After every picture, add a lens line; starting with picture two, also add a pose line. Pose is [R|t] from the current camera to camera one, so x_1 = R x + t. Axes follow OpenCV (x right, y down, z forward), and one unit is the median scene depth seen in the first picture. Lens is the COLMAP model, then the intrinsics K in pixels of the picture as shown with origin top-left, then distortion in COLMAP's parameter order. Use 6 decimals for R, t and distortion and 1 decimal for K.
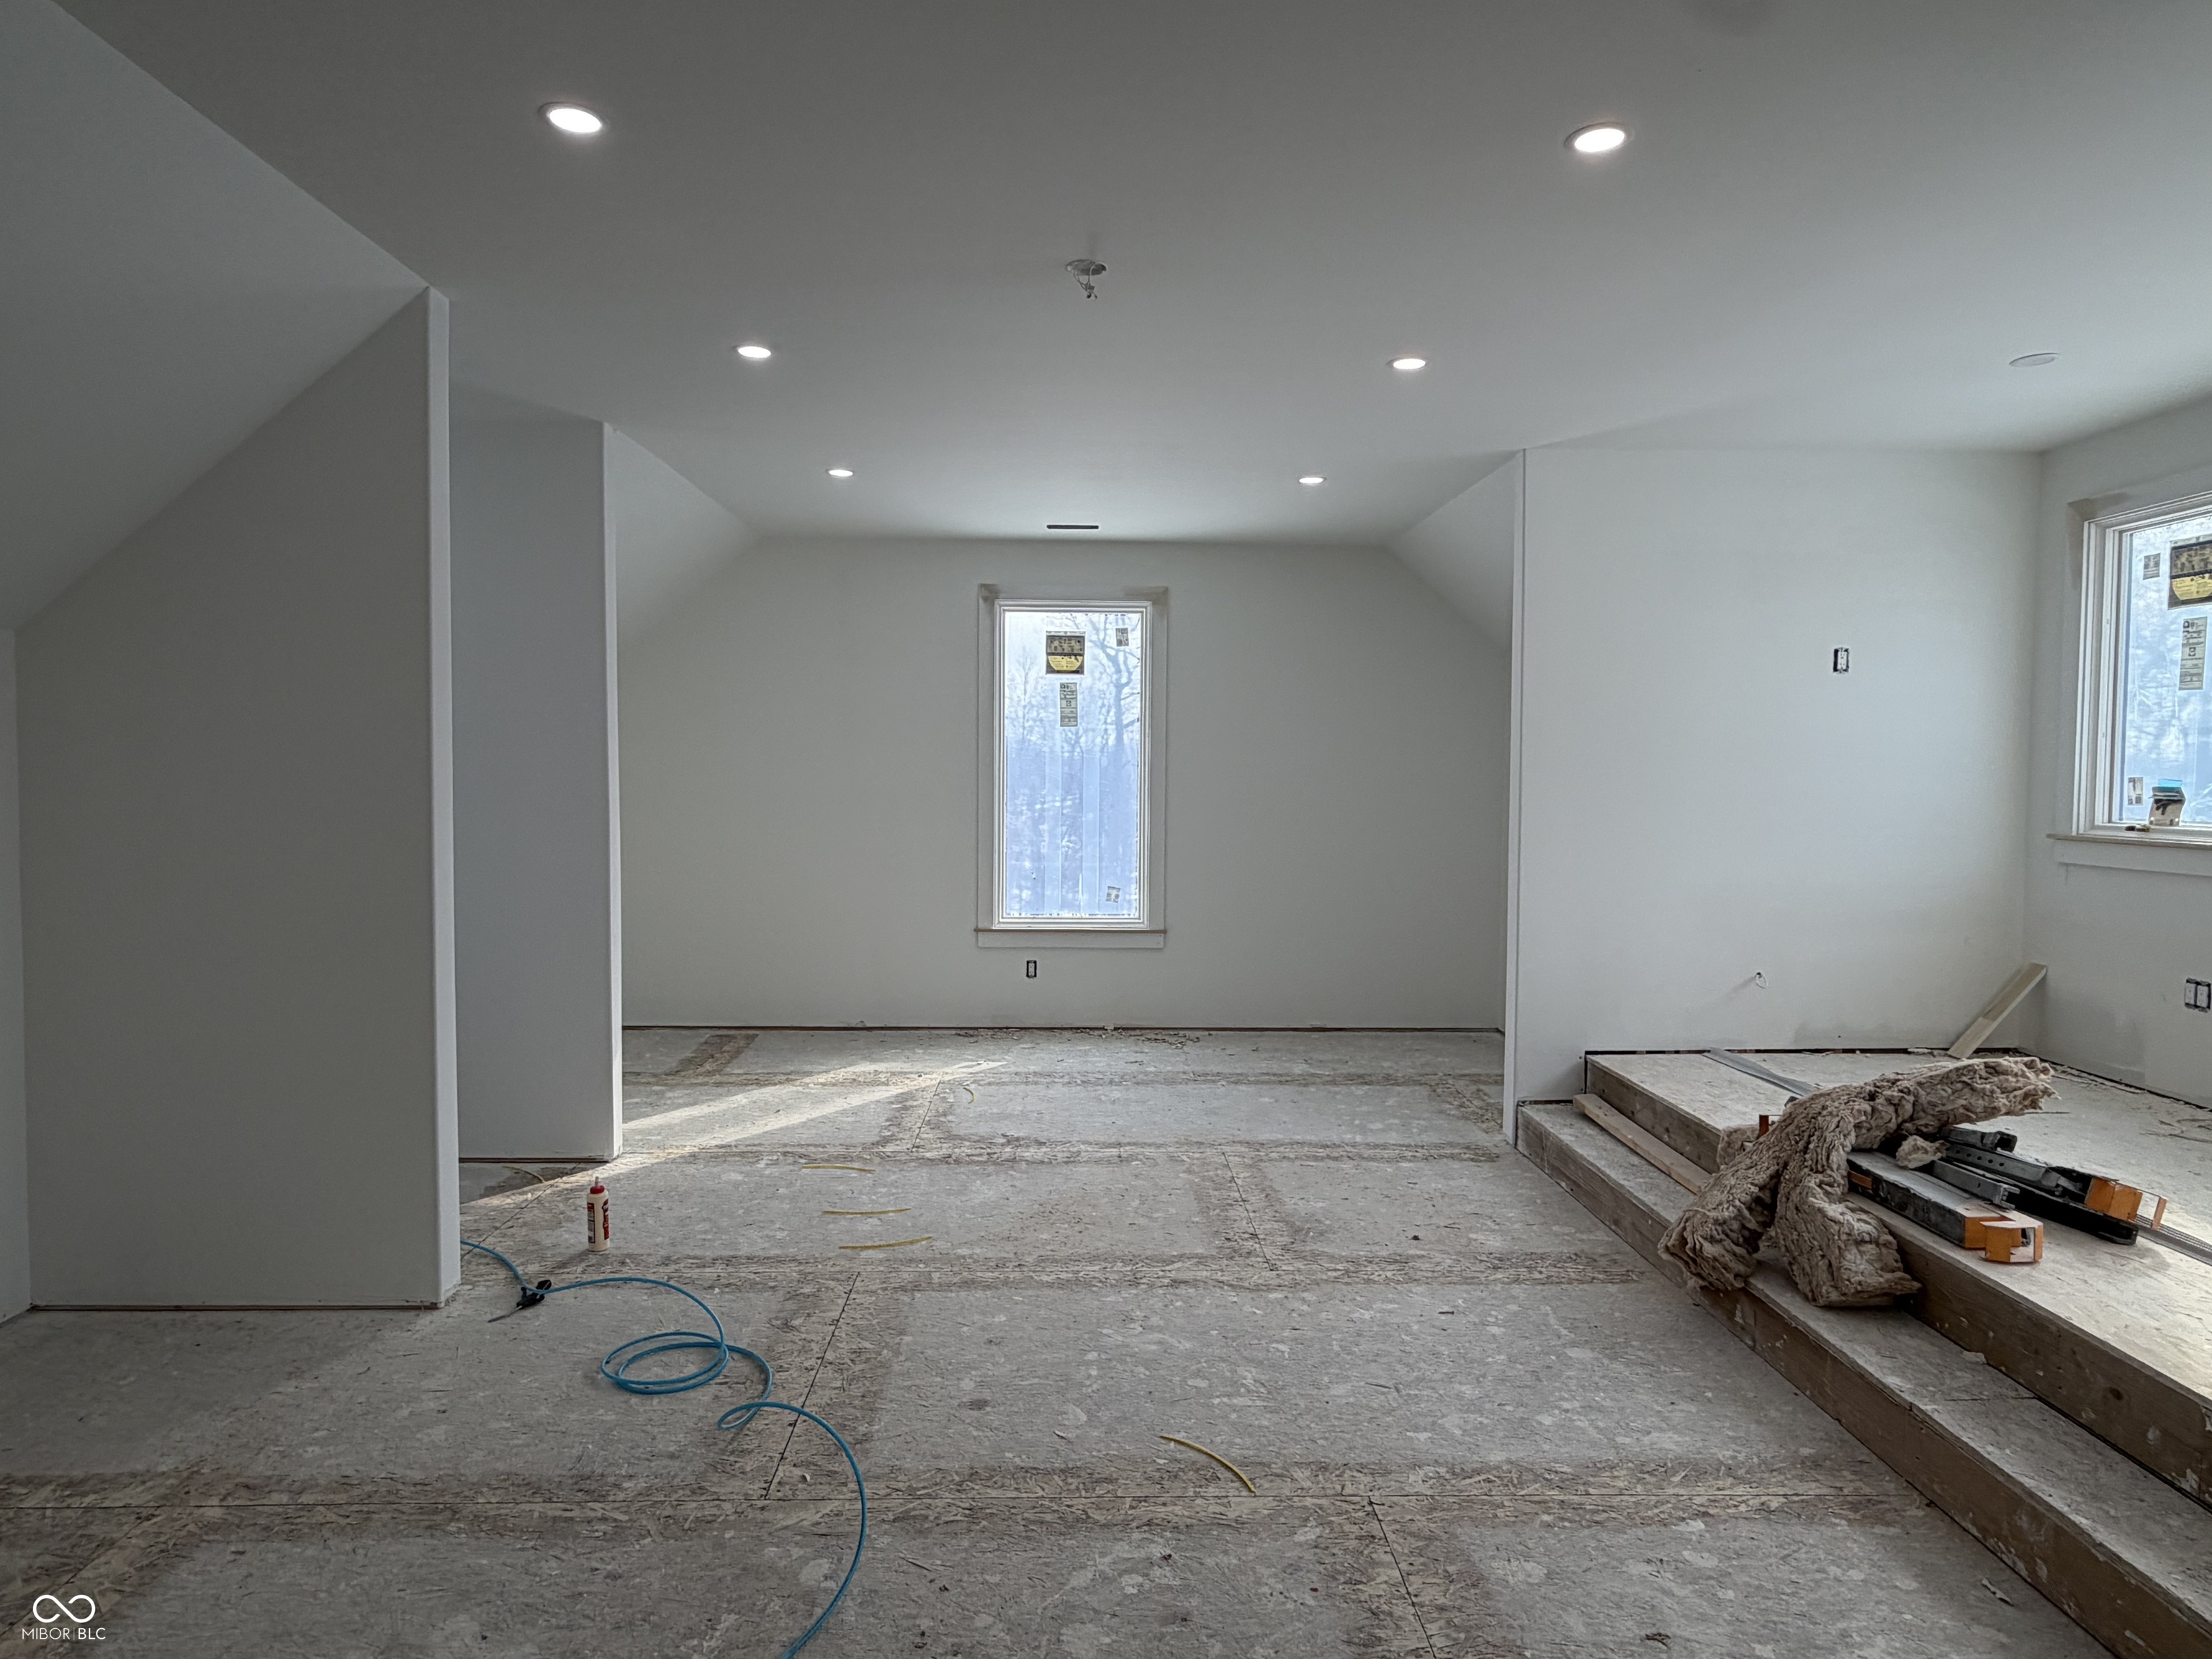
lens RADIAL K [[1299.2, 0, 1106.0], [0, 1299.2, 829.5], [0, 0, 1]] dist [-0.002423, 0.000641]
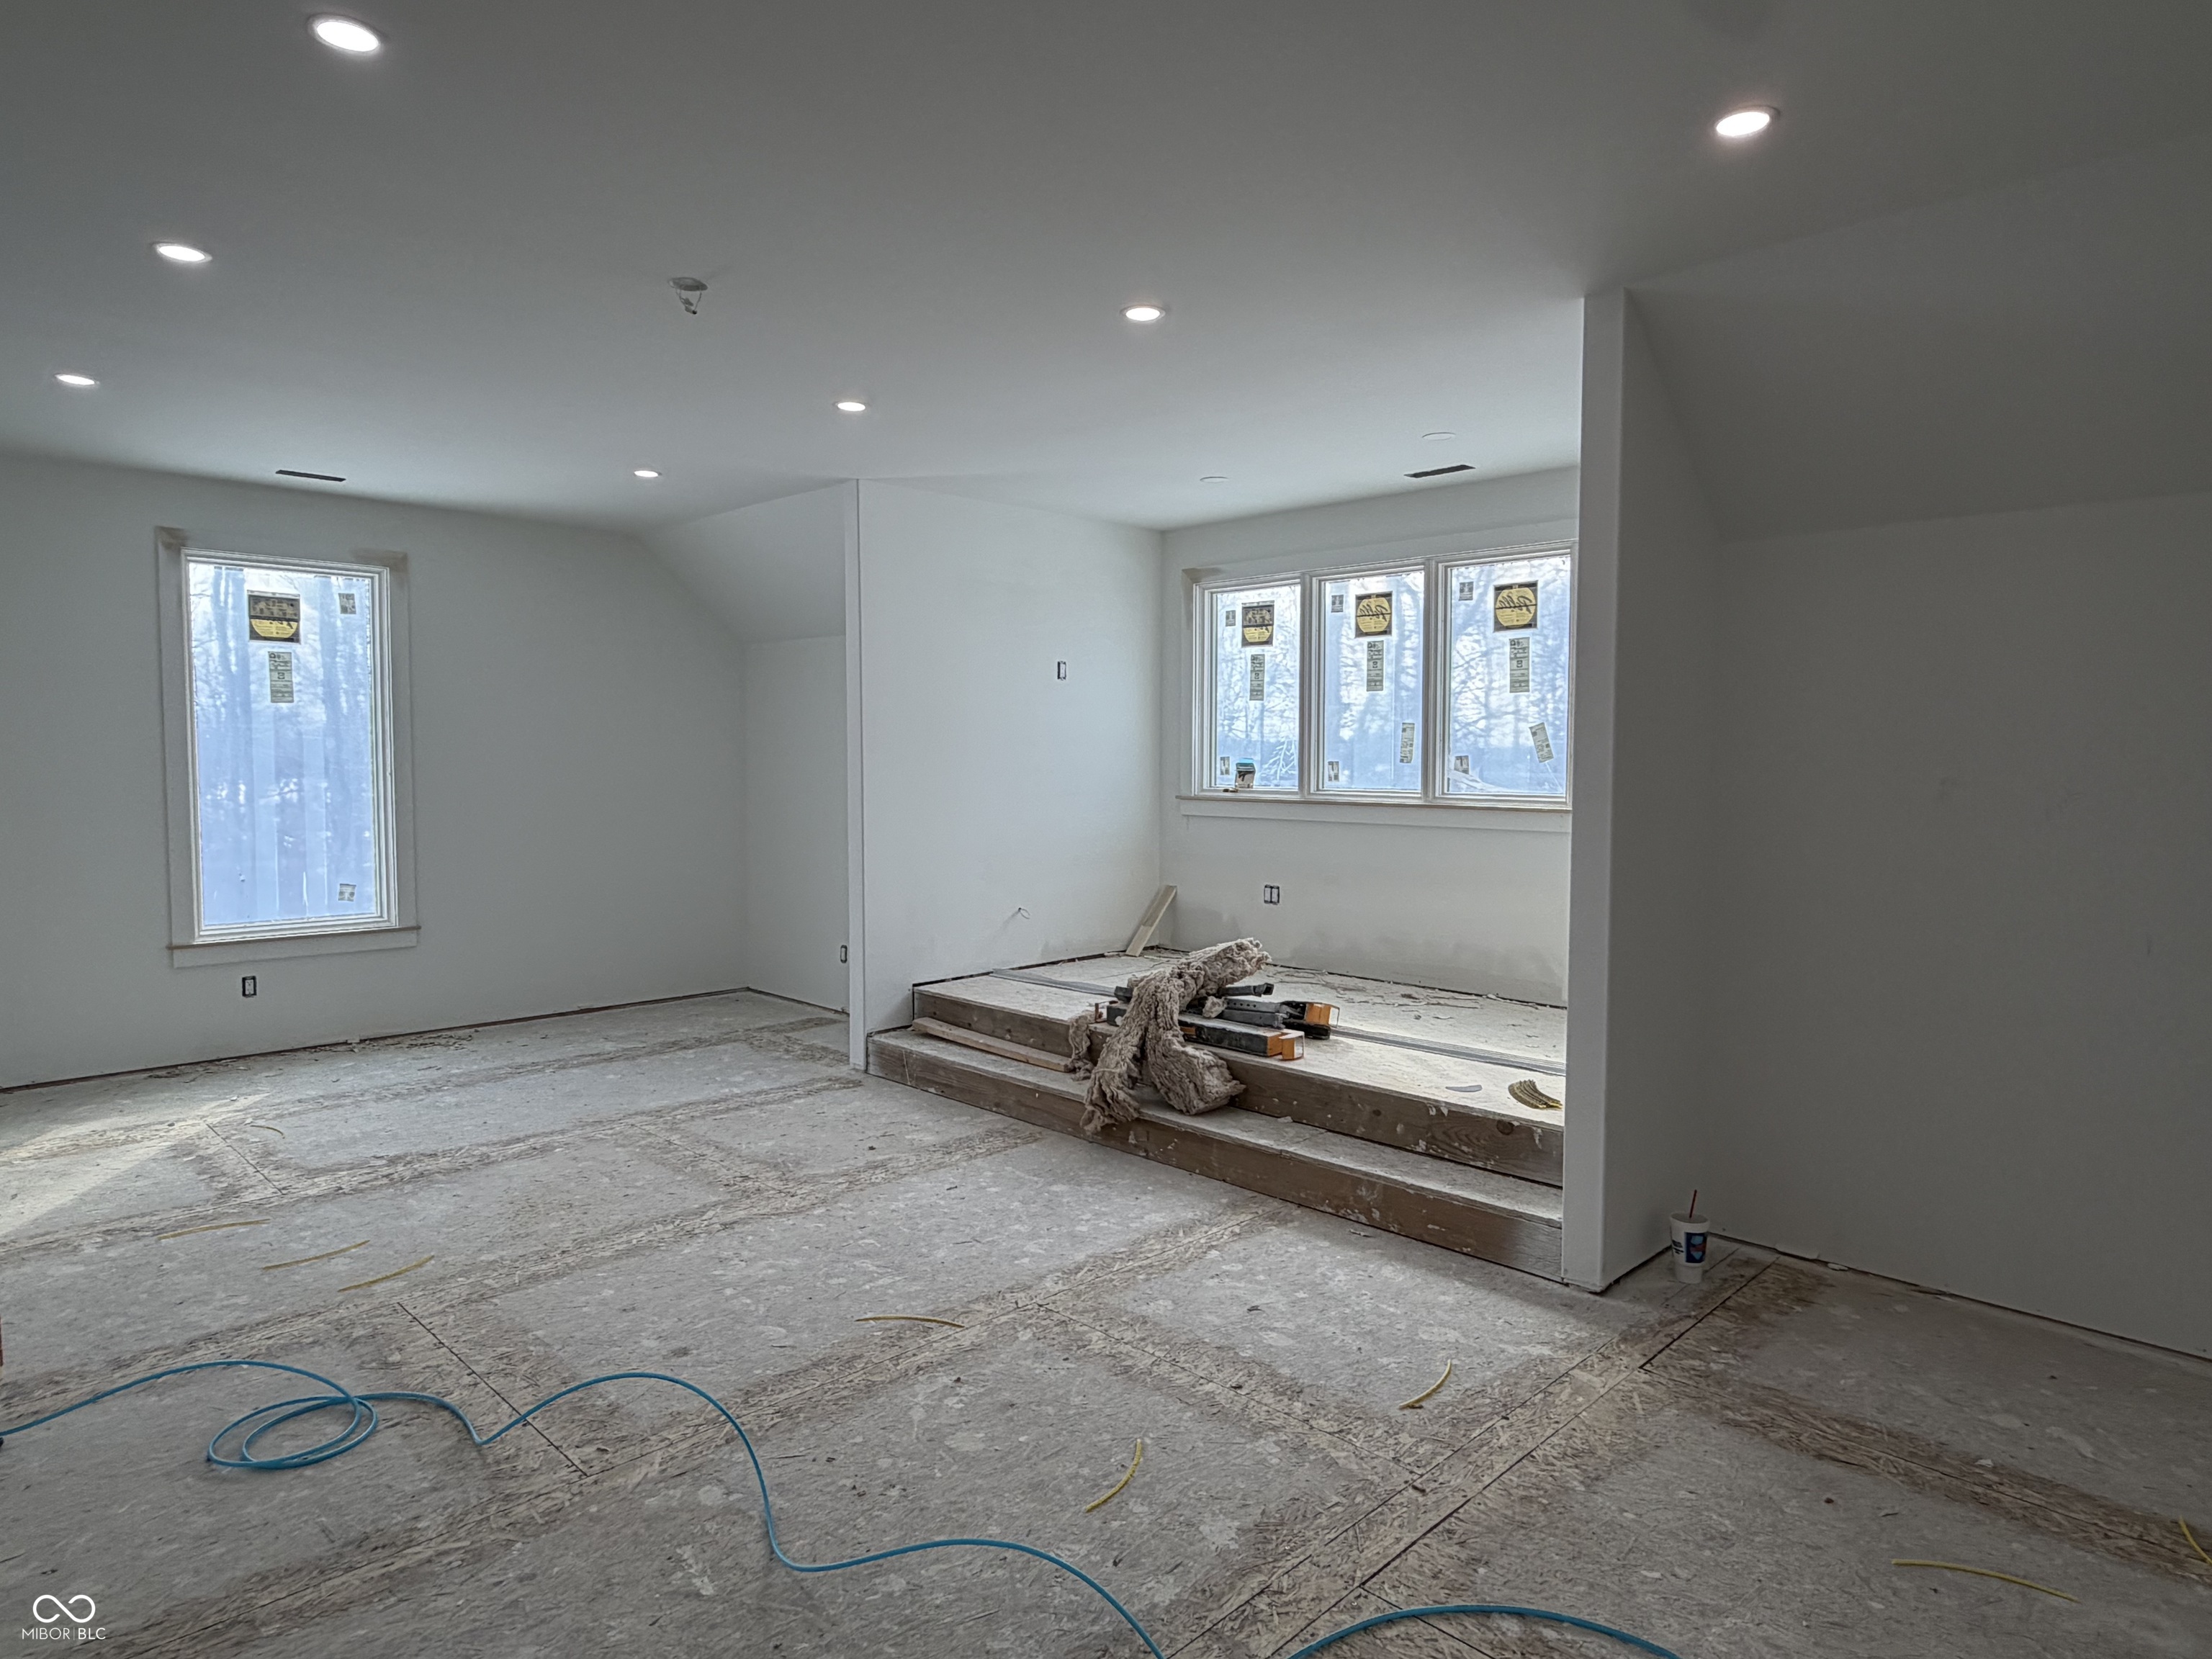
lens RADIAL K [[1299.2, 0, 1106.0], [0, 1299.2, 829.5], [0, 0, 1]] dist [-0.002423, 0.000641]
pose [[0.726377, -0.043061, 0.685946, -0.393463], [0.031907, 0.999072, 0.028930, -0.003922], [-0.686556, 0.000873, 0.727077, -0.010505]]
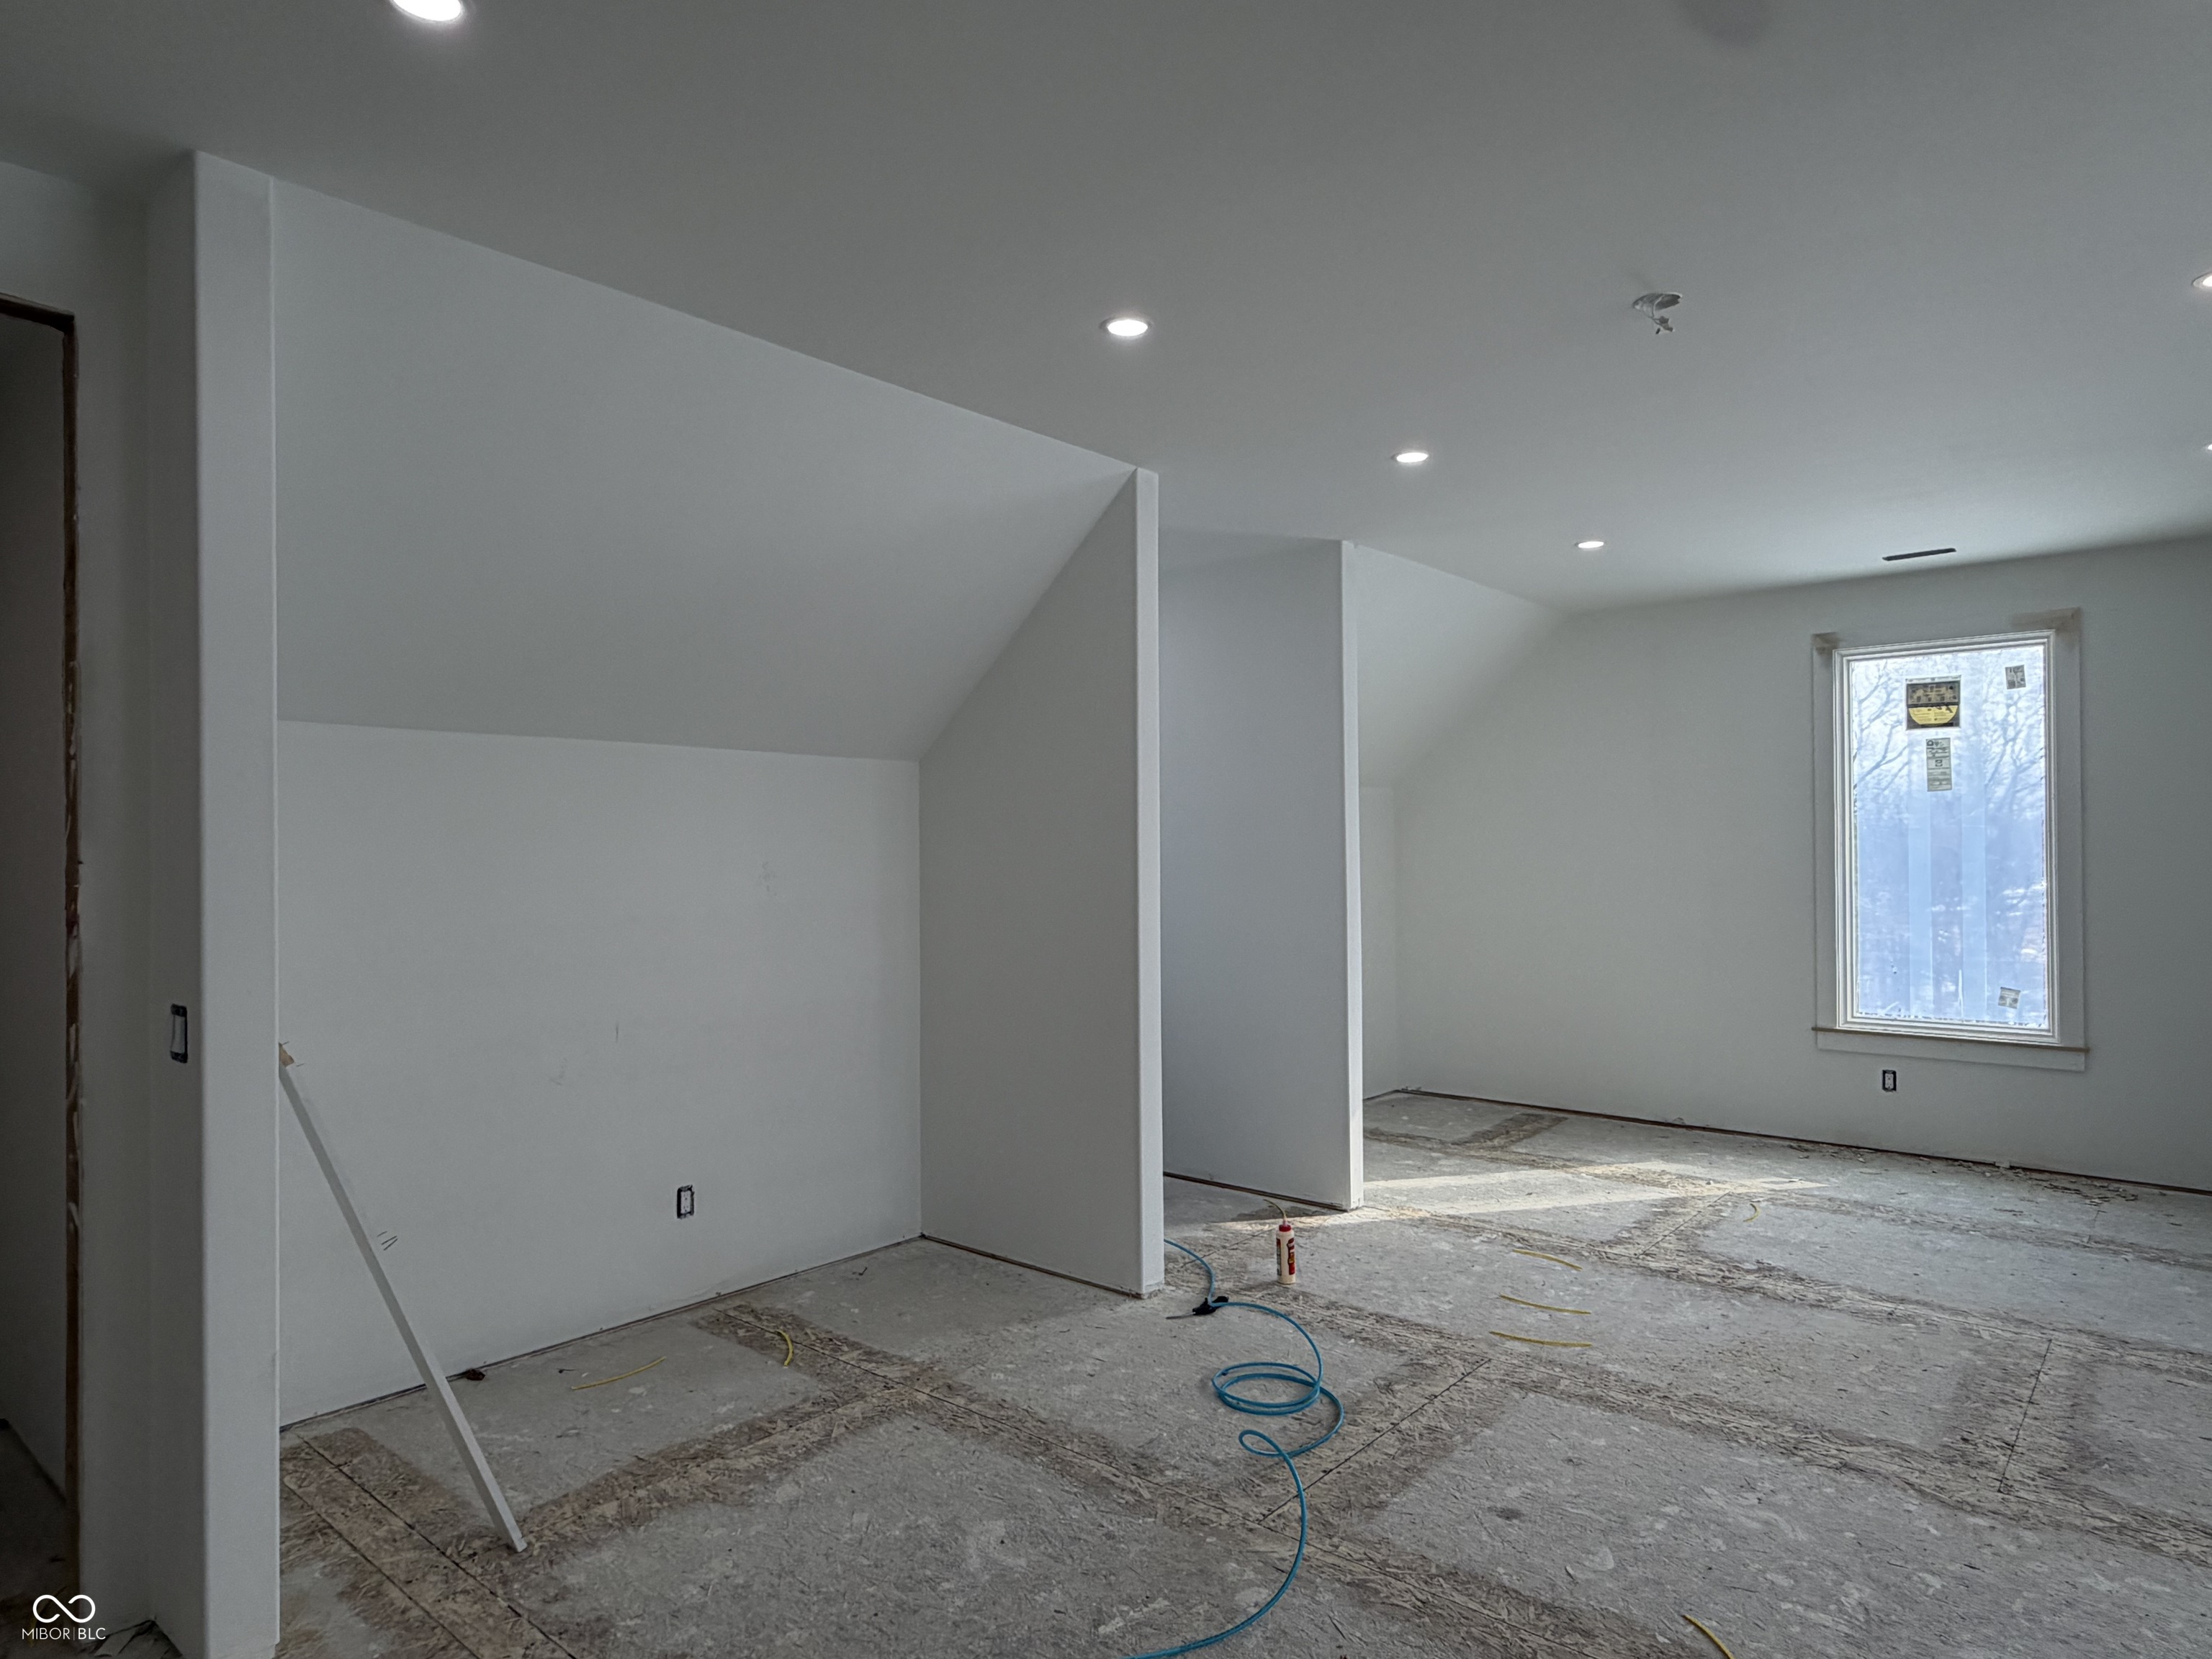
lens RADIAL K [[1301.1, 0, 1108.2], [0, 1301.1, 838.7], [0, 0, 1]] dist [-0.001426, 0.000904]
pose [[0.740075, -0.019135, -0.672252, 0.235792], [-0.017043, 0.998740, -0.047191, -0.000901], [0.672309, 0.046382, 0.738816, 0.053453]]
